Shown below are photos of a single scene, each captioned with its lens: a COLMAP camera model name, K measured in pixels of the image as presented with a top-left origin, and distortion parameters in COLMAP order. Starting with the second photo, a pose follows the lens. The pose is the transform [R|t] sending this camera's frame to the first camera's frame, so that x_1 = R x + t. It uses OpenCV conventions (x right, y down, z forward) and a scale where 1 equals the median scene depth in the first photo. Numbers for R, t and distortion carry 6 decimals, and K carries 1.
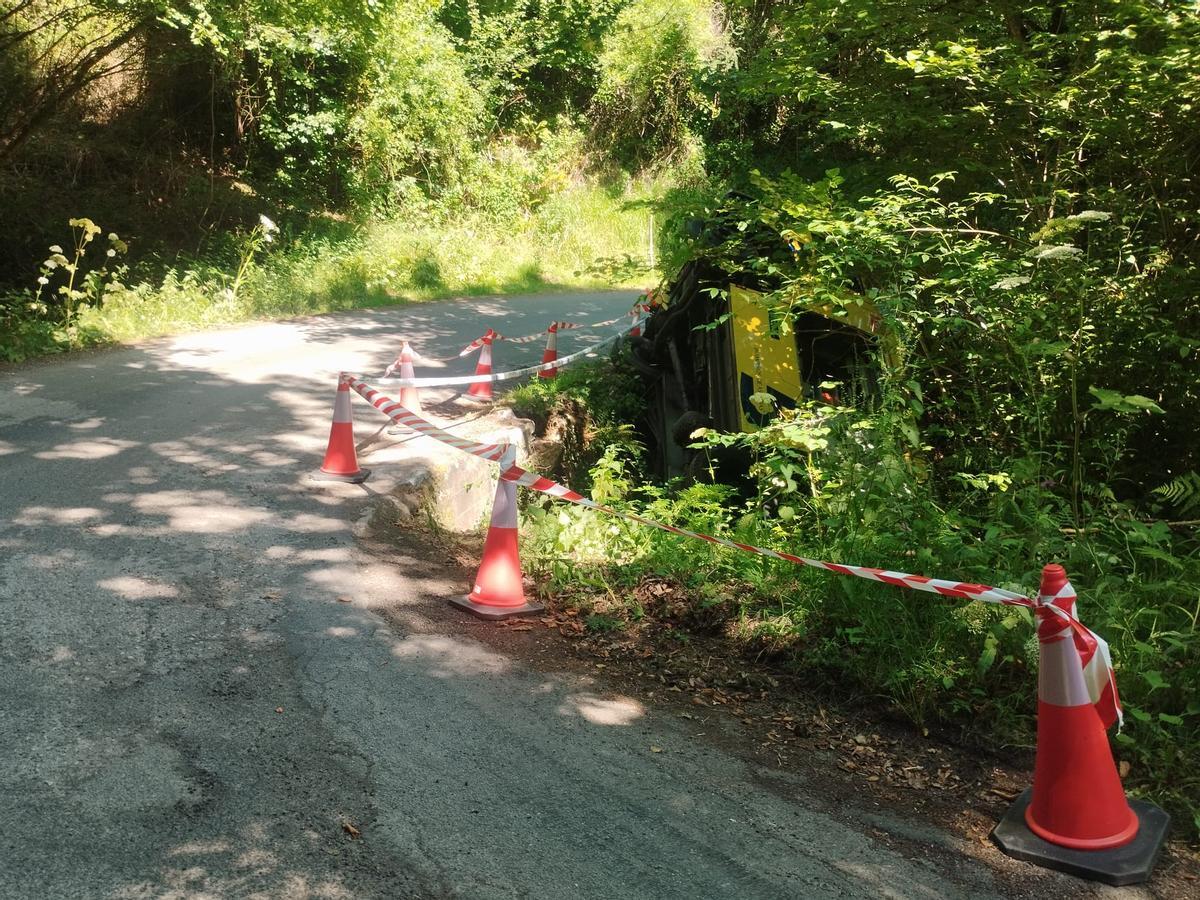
lens RADIAL K [[1067.4, 0, 604.1], [0, 1067.4, 437.4], [0, 0, 1]] dist [0.004419, 0.361211]
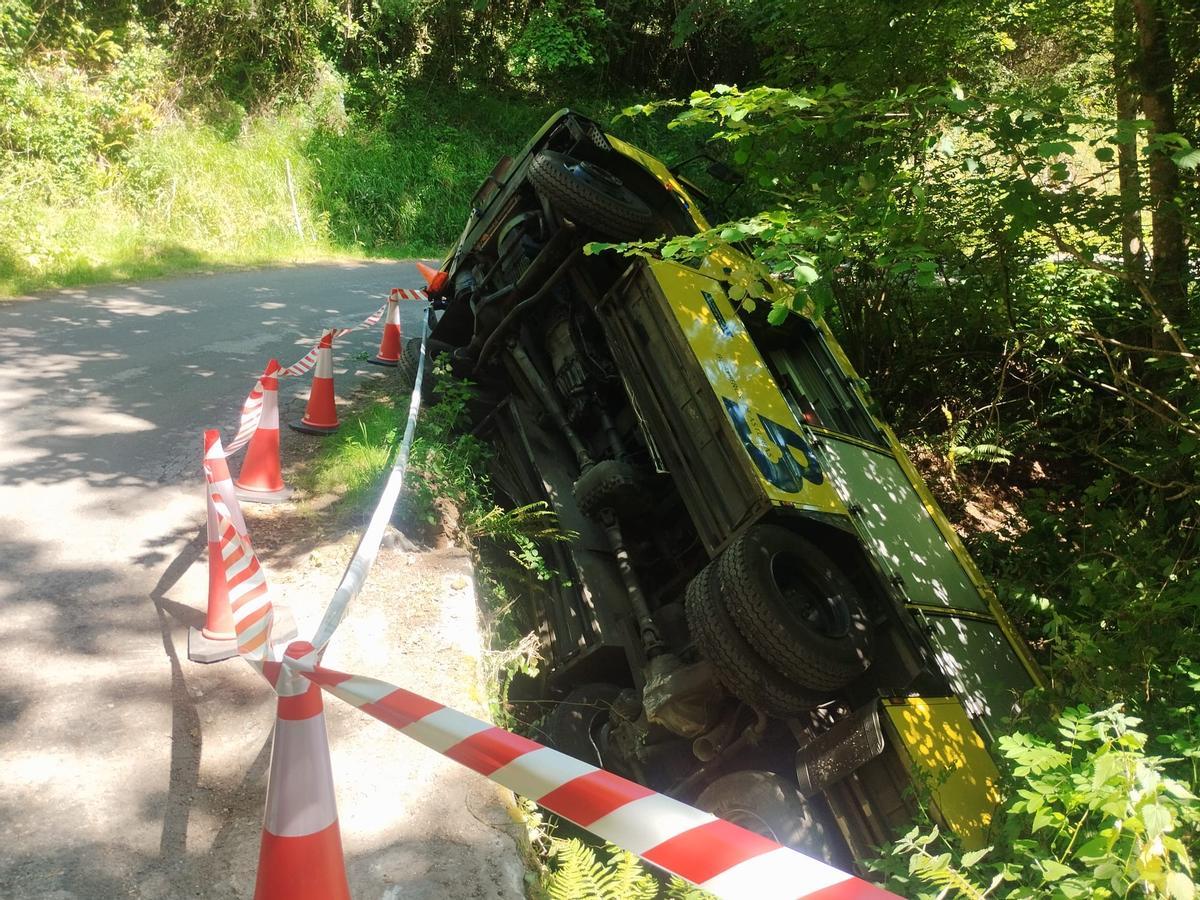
lens RADIAL K [[1010.1, 0, 591.0], [0, 1010.1, 445.1], [0, 0, 1]] dist [0.053125, -0.069403]
pose [[0.893820, -0.124324, 0.430847, -0.104279], [0.102196, 0.991991, 0.074233, -0.045453], [-0.436626, -0.022320, 0.899366, 0.273783]]
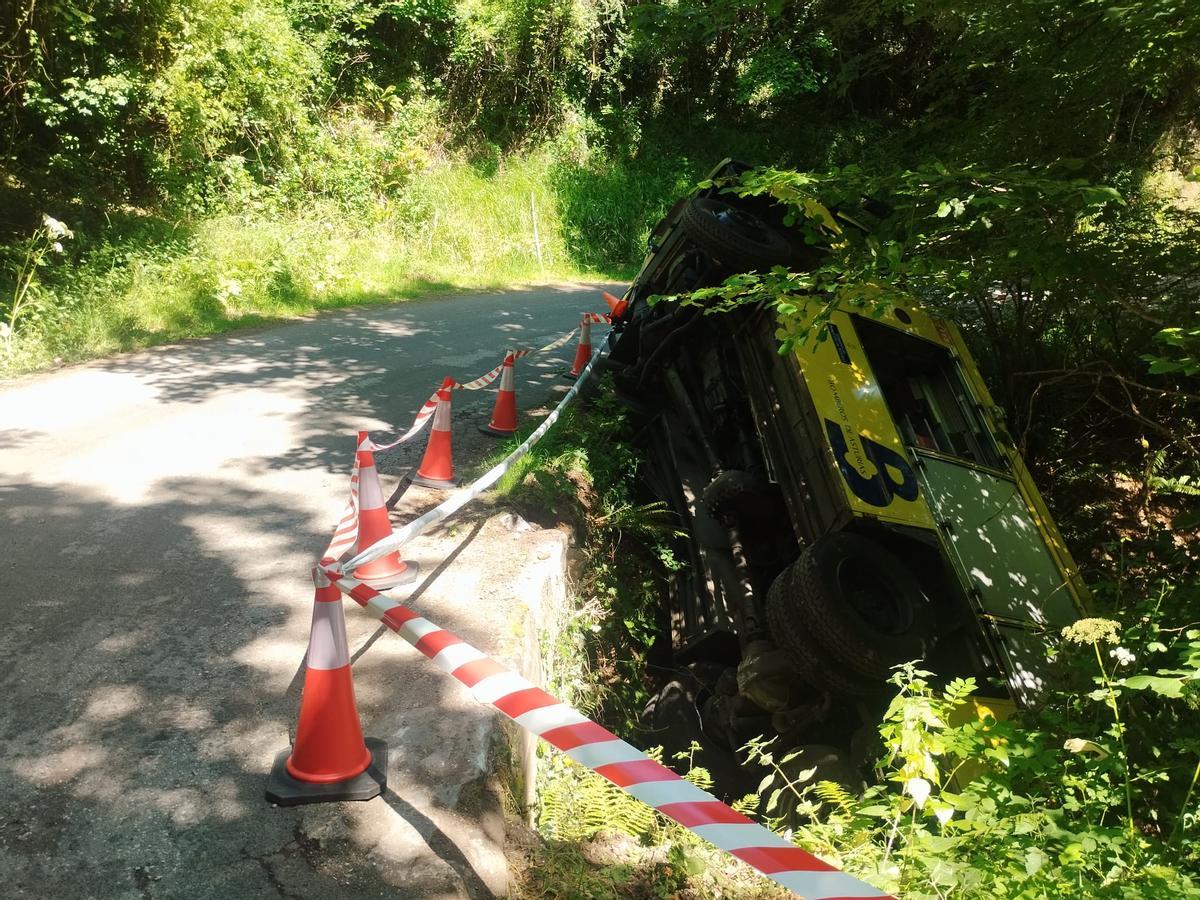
lens RADIAL K [[1012.4, 0, 600.0], [0, 1012.4, 450.0], [0, 0, 1]] dist [0.043685, -0.022556]
pose [[0.978780, -0.079820, 0.188727, -0.076440], [0.071908, 0.996235, 0.048419, -0.044852], [-0.191881, -0.033821, 0.980835, 0.202366]]
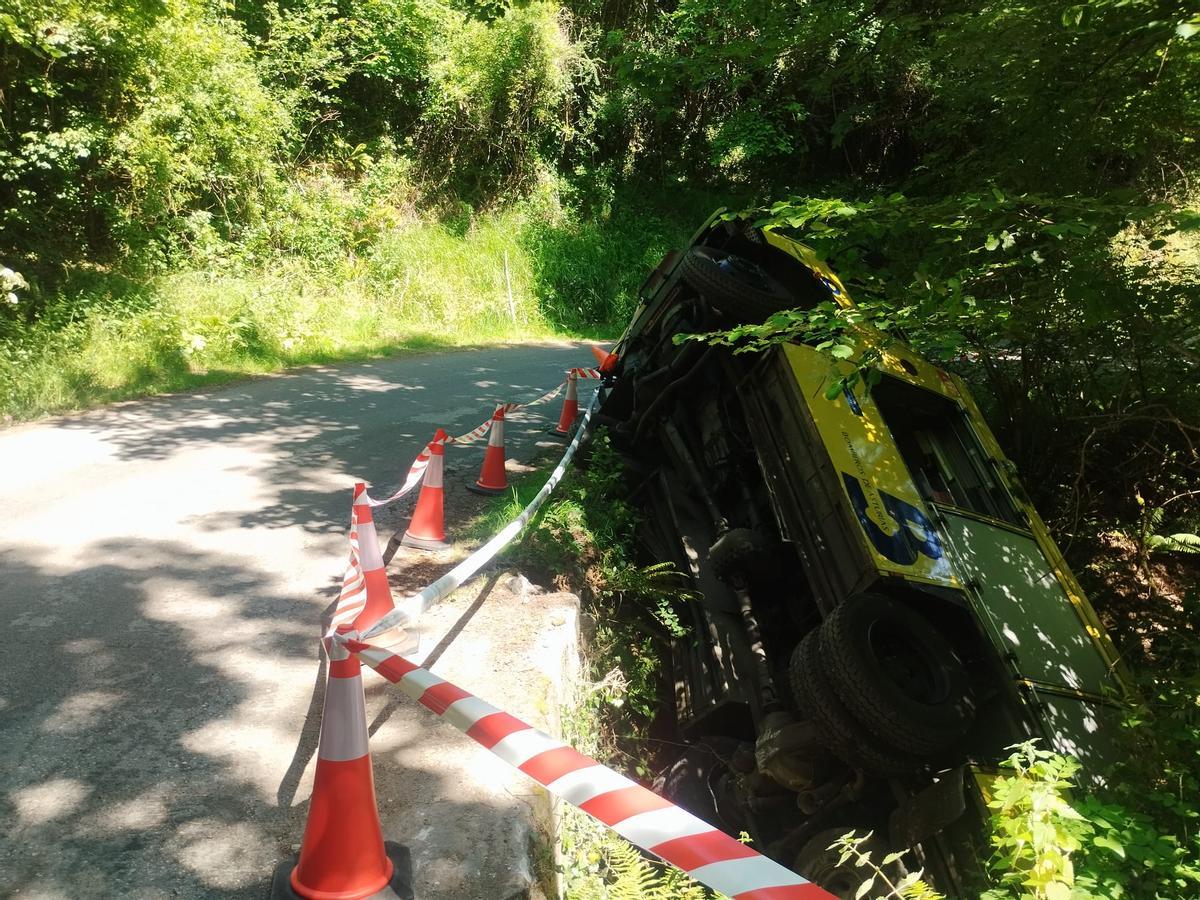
lens RADIAL K [[1012.4, 0, 600.0], [0, 1012.4, 450.0], [0, 0, 1]] dist [0.043685, -0.022556]
pose [[0.969380, -0.071339, 0.234976, -0.087272], [0.076744, 0.996954, -0.013927, -0.041627], [-0.233266, 0.031533, 0.971901, 0.229156]]
